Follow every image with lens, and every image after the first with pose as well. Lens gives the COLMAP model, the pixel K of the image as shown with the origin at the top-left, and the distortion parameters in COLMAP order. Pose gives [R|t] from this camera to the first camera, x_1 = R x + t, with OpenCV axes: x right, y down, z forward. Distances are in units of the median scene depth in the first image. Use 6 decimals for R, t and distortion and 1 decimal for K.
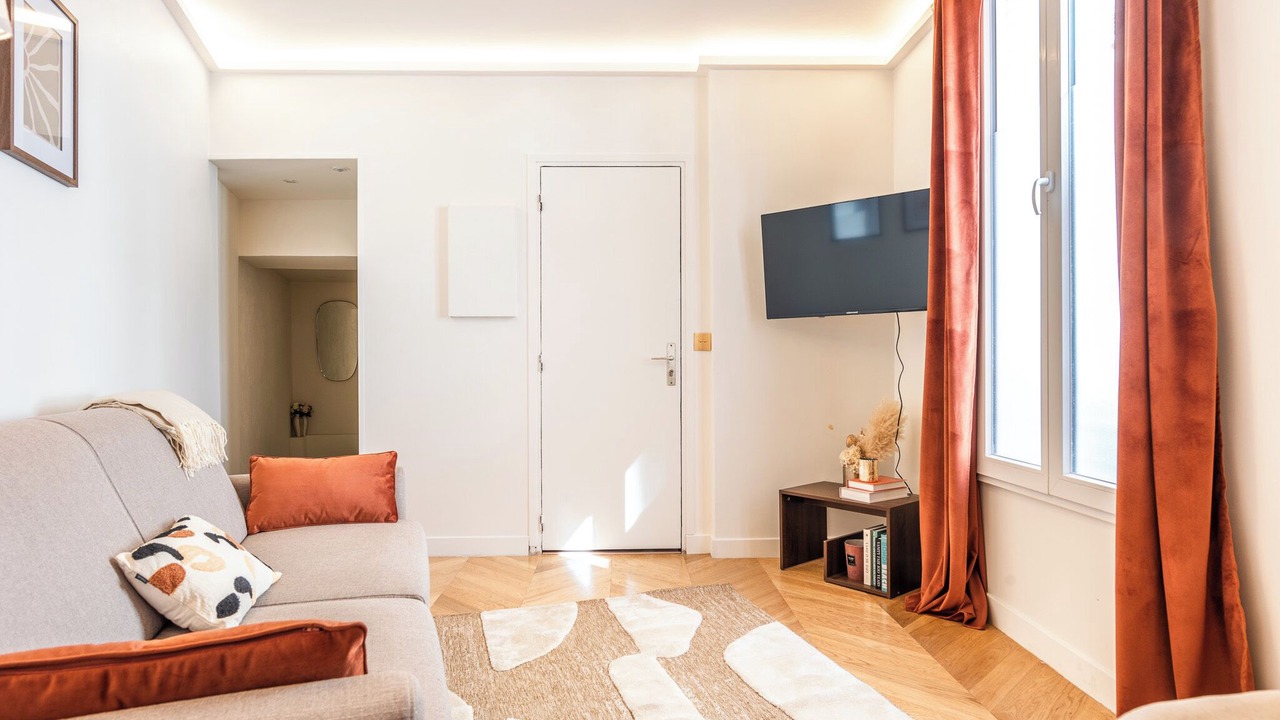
lens RADIAL K [[782.0, 0, 638.1], [0, 782.0, 354.1], [0, 0, 1]] dist [-0.008075, -0.000973]
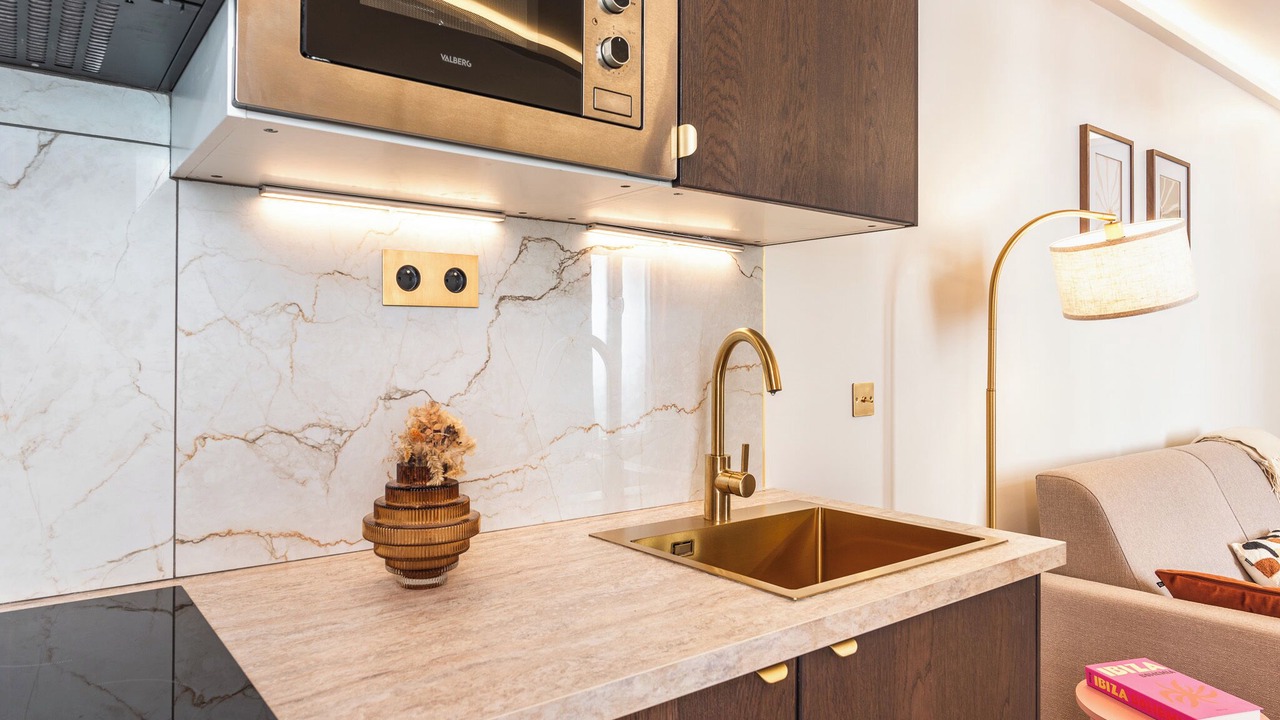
lens RADIAL K [[782.0, 0, 634.5], [0, 782.0, 350.4], [0, 0, 1]] dist [-0.008075, -0.000973]
pose [[0.357763, -0.002995, -0.933807, 0.362358], [-0.003939, 0.999981, -0.004716, -0.118905], [0.933804, 0.005365, 0.357745, -0.681367]]
